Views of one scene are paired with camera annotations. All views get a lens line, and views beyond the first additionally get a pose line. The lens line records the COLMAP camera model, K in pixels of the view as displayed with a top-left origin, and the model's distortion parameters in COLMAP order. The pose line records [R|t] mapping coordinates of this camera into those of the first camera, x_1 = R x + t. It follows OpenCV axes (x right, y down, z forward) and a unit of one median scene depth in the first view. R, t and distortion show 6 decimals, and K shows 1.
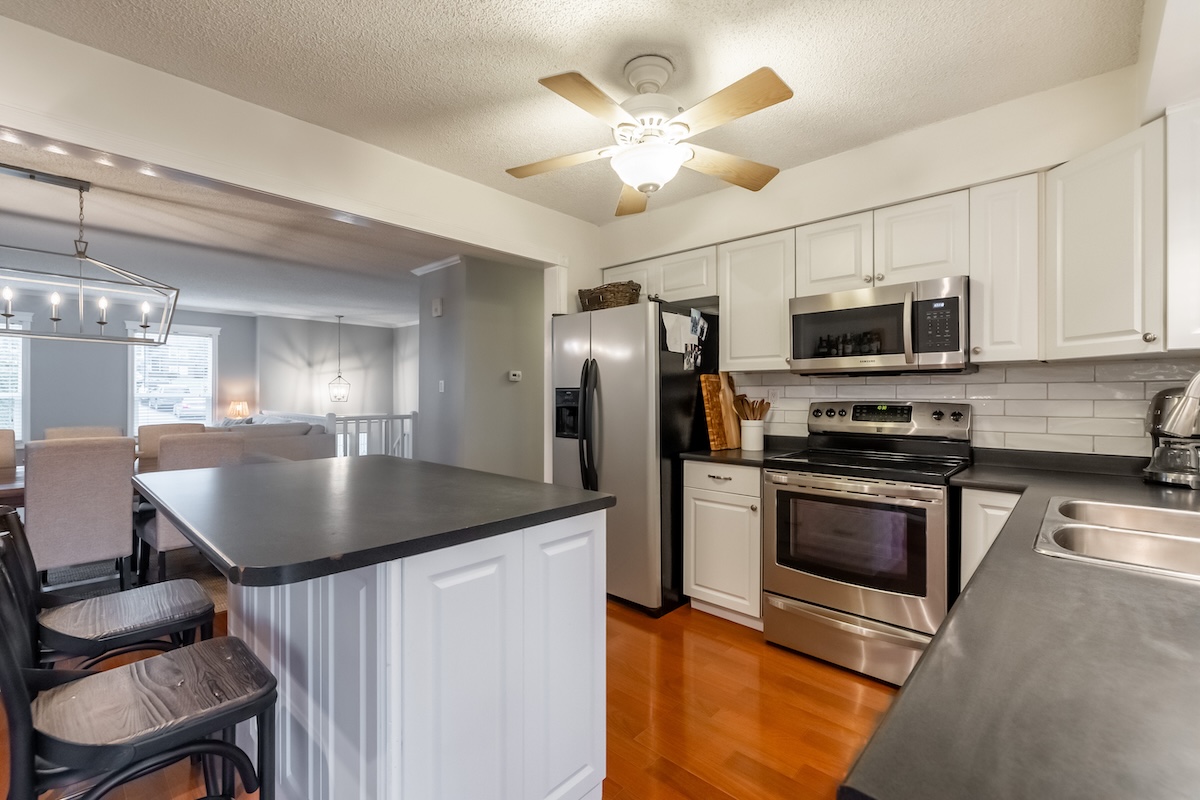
lens RADIAL K [[518.3, 0, 597.0], [0, 518.3, 397.9], [0, 0, 1]] dist [-0.000965, -0.000184]
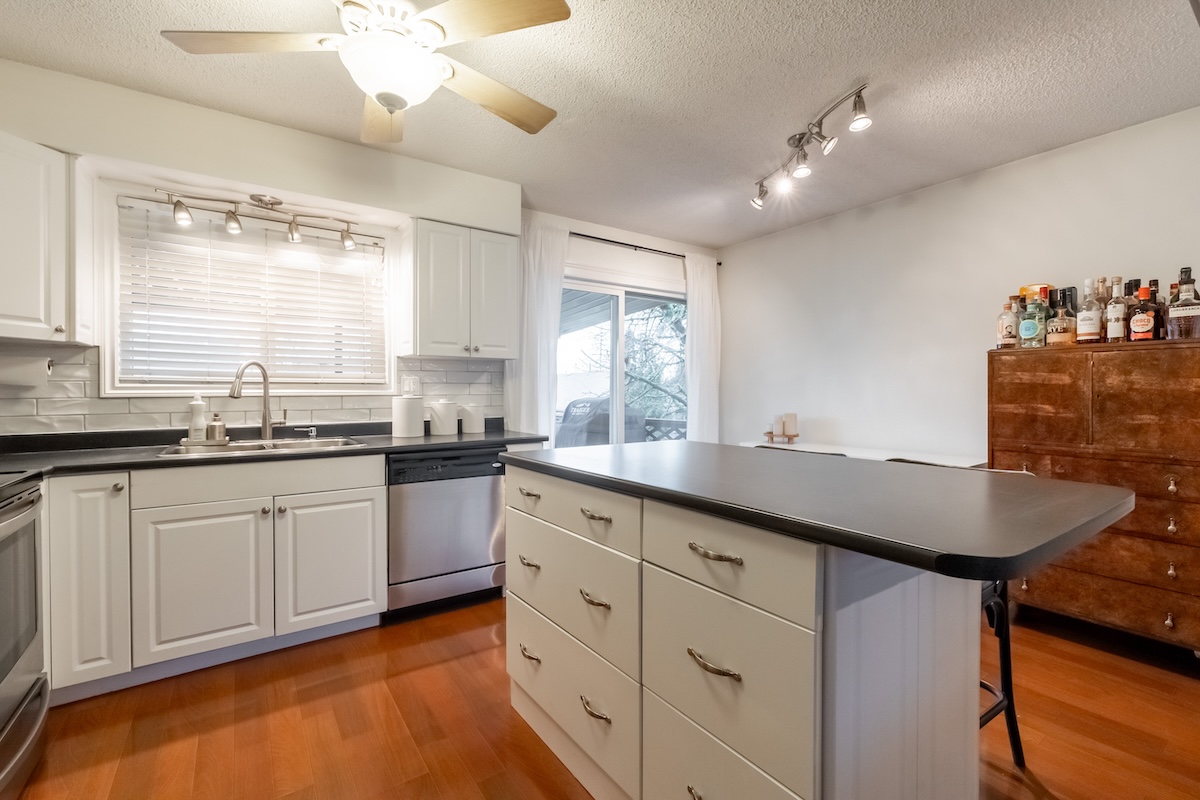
lens RADIAL K [[511.4, 0, 601.0], [0, 511.4, 394.9], [0, 0, 1]] dist [0.001268, 0.000214]
pose [[-0.979393, -0.002787, 0.201945, -0.263184], [-0.000196, 0.999917, 0.012848, 0.013509], [-0.201964, 0.012544, -0.979313, 1.190914]]
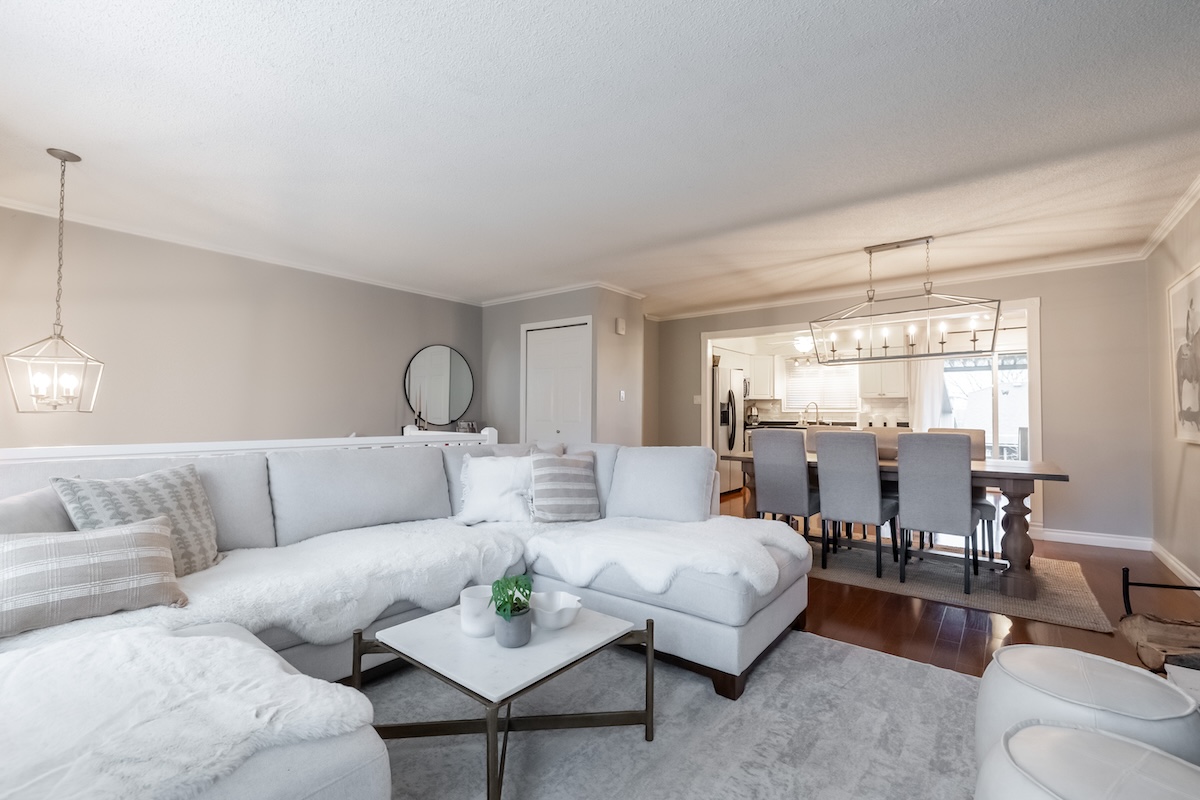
lens RADIAL K [[518.3, 0, 597.0], [0, 518.3, 397.9], [0, 0, 1]] dist [-0.000965, -0.000184]
pose [[-0.083428, 0.025146, 0.996197, -2.515012], [0.002985, 0.999683, -0.024984, 0.015735], [-0.996509, 0.000889, -0.083476, 1.994686]]
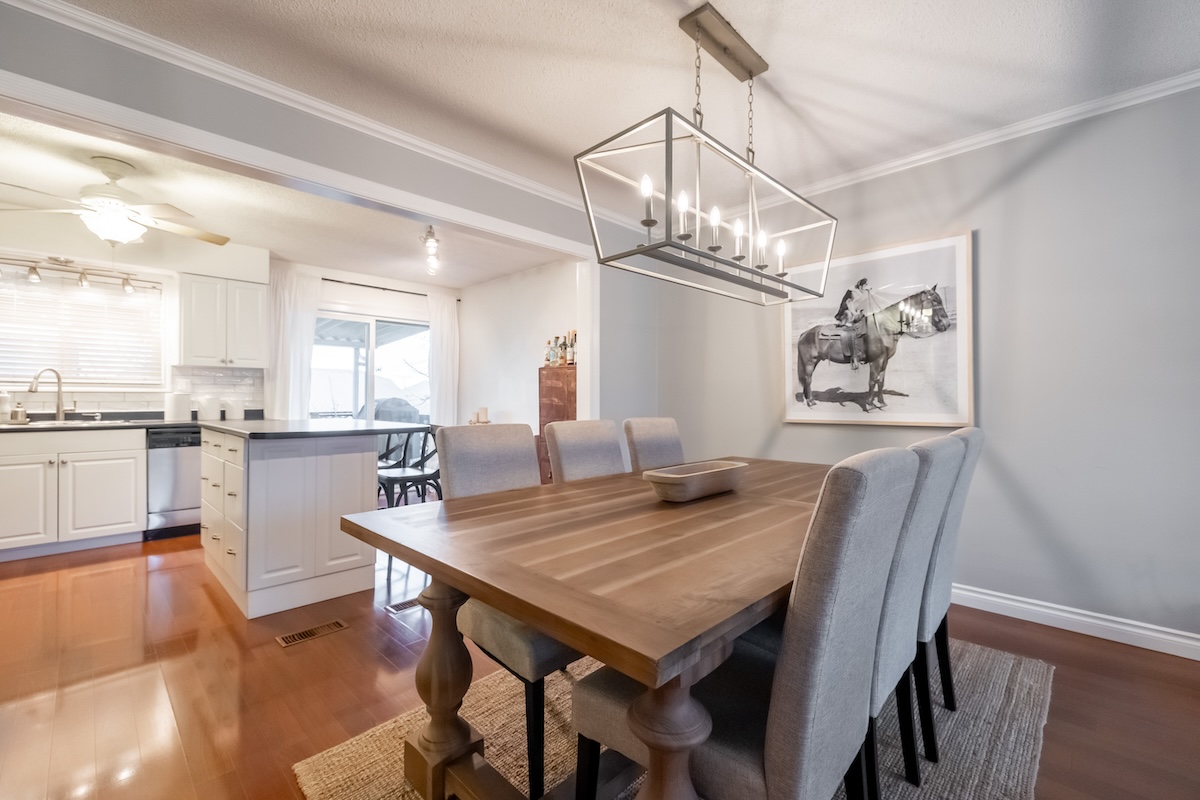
lens RADIAL K [[509.1, 0, 595.0], [0, 509.1, 397.3], [0, 0, 1]] dist [-0.002081, -0.000160]
pose [[-0.999491, -0.004822, 0.031544, -0.976851], [-0.004692, 0.999980, 0.004184, 0.030891], [-0.031563, 0.004034, -0.999494, 1.734271]]
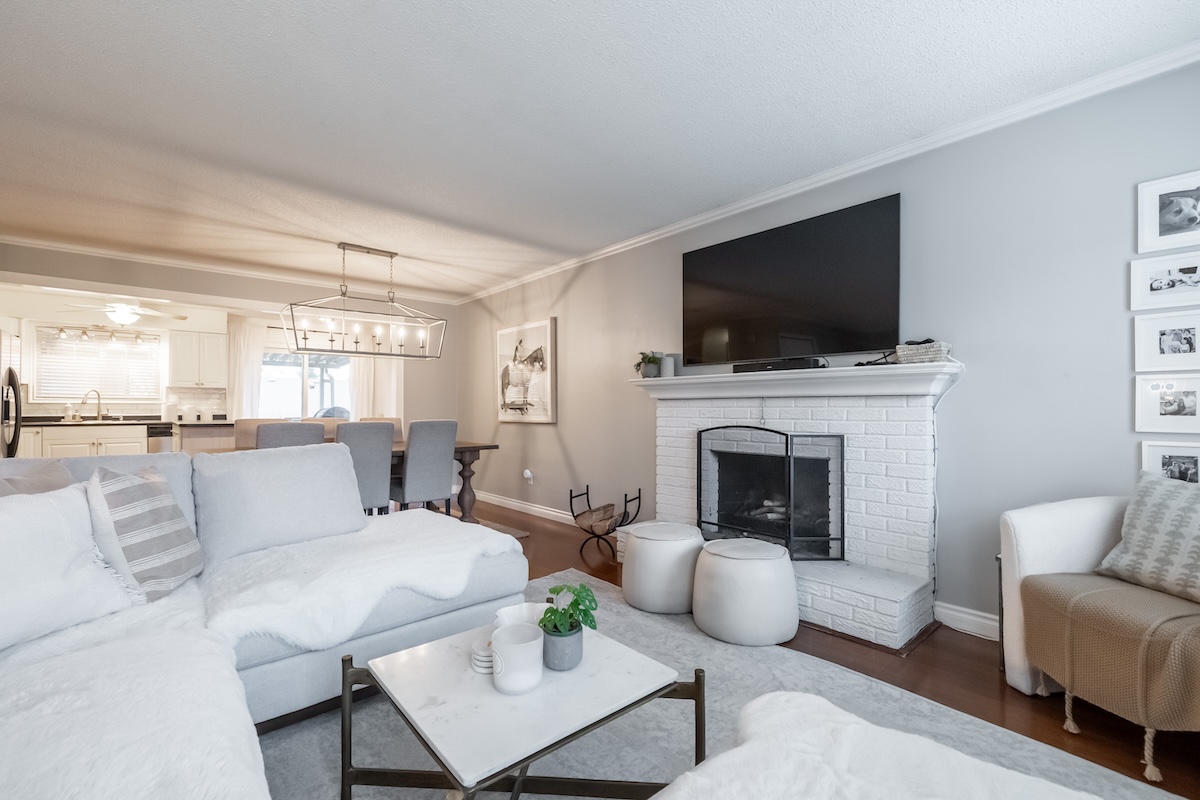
lens RADIAL K [[519.6, 0, 593.4], [0, 519.6, 407.0], [0, 0, 1]] dist [0.000316, 0.000014]
pose [[-0.994812, -0.005144, 0.101601, -1.993741], [-0.004573, 0.999972, 0.005853, 0.020416], [-0.101628, 0.005358, -0.994808, 2.556227]]
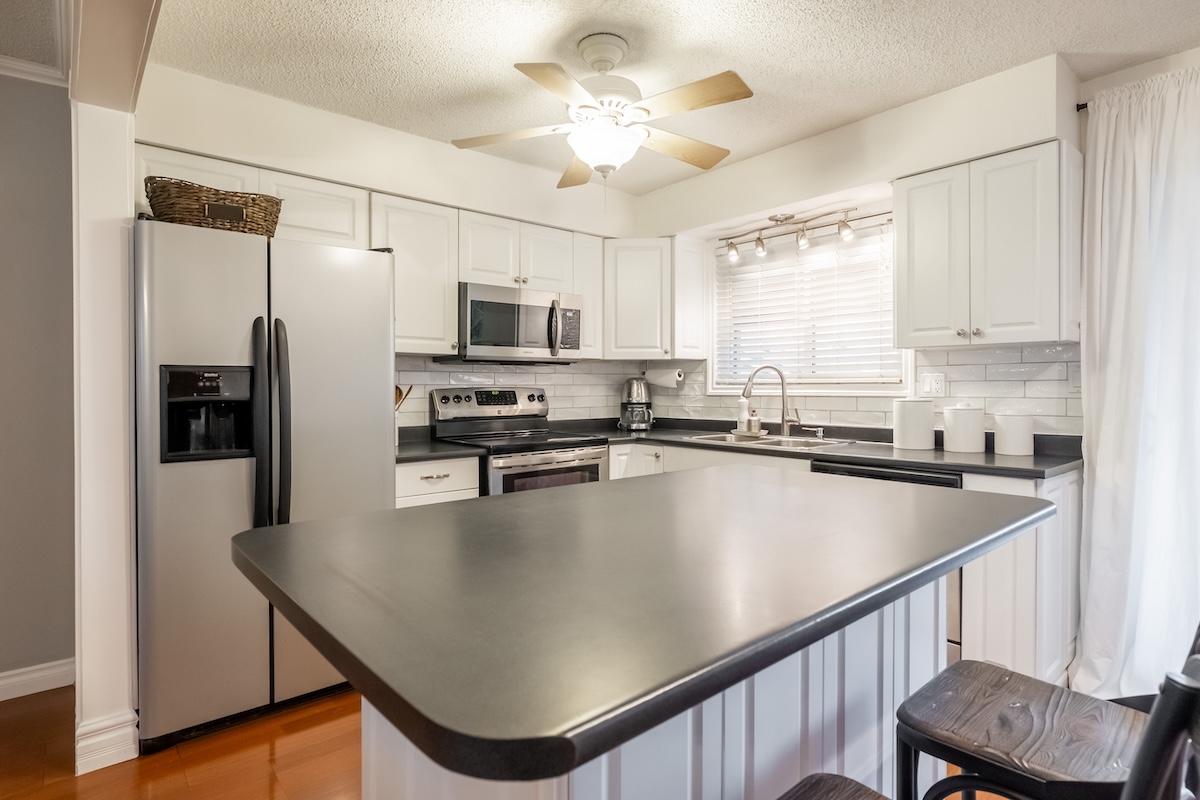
lens RADIAL K [[626.2, 0, 584.8], [0, 626.2, 394.6], [0, 0, 1]] dist [0.000497, 0.000487]
pose [[0.109199, -0.013914, 0.993923, -0.776709], [0.007448, 0.999885, 0.013179, 0.005824], [-0.993992, 0.005964, 0.109290, 0.648435]]
